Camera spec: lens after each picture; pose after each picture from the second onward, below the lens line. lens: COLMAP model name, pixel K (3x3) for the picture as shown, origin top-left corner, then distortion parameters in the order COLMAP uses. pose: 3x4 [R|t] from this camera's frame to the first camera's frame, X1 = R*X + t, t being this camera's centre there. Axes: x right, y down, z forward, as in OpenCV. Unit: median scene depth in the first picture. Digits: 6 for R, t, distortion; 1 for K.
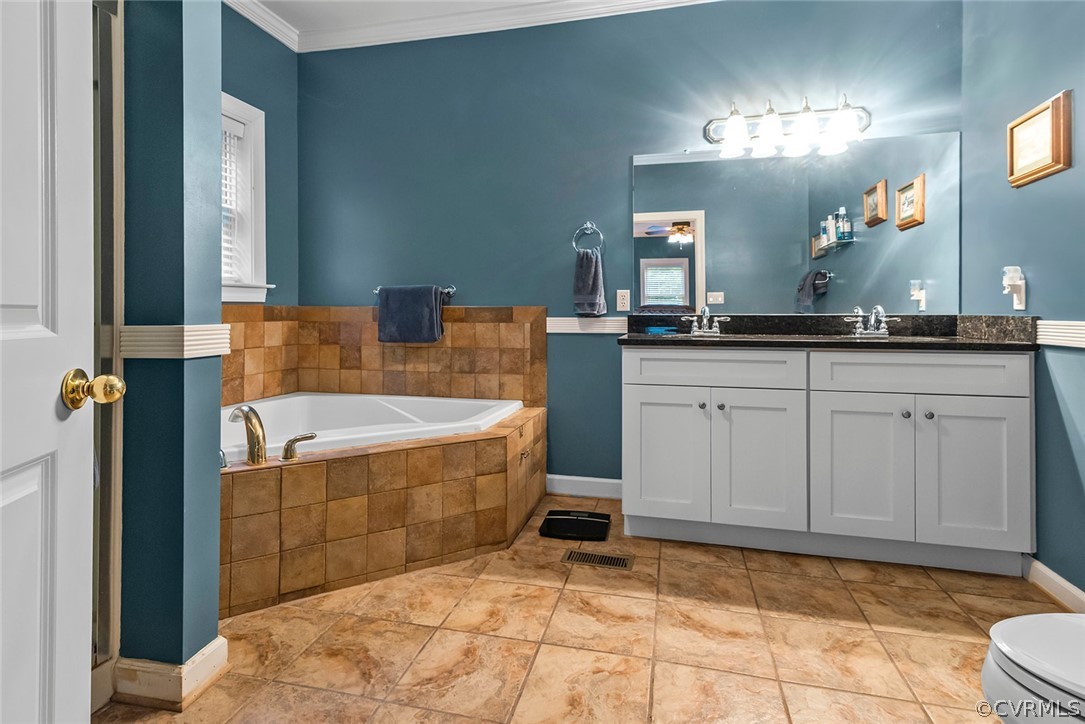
lens RADIAL K [[548.1, 0, 549.9], [0, 548.1, 338.4], [0, 0, 1]] dist [0.003173, -0.001041]
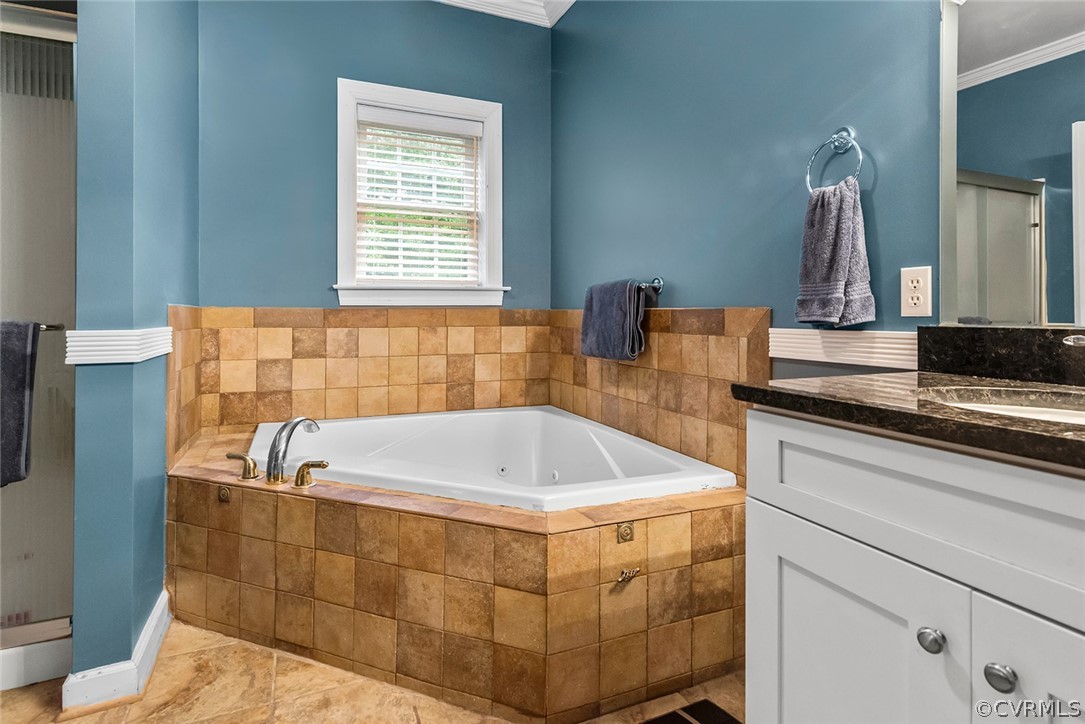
lens RADIAL K [[561.6, 0, 537.6], [0, 561.6, 324.0], [0, 0, 1]] dist [0.000681, -0.000280]
pose [[0.595691, 0.014785, -0.803078, 0.296328], [-0.040393, 0.999117, -0.011568, -0.026438], [0.802198, 0.039329, 0.595762, 0.489255]]
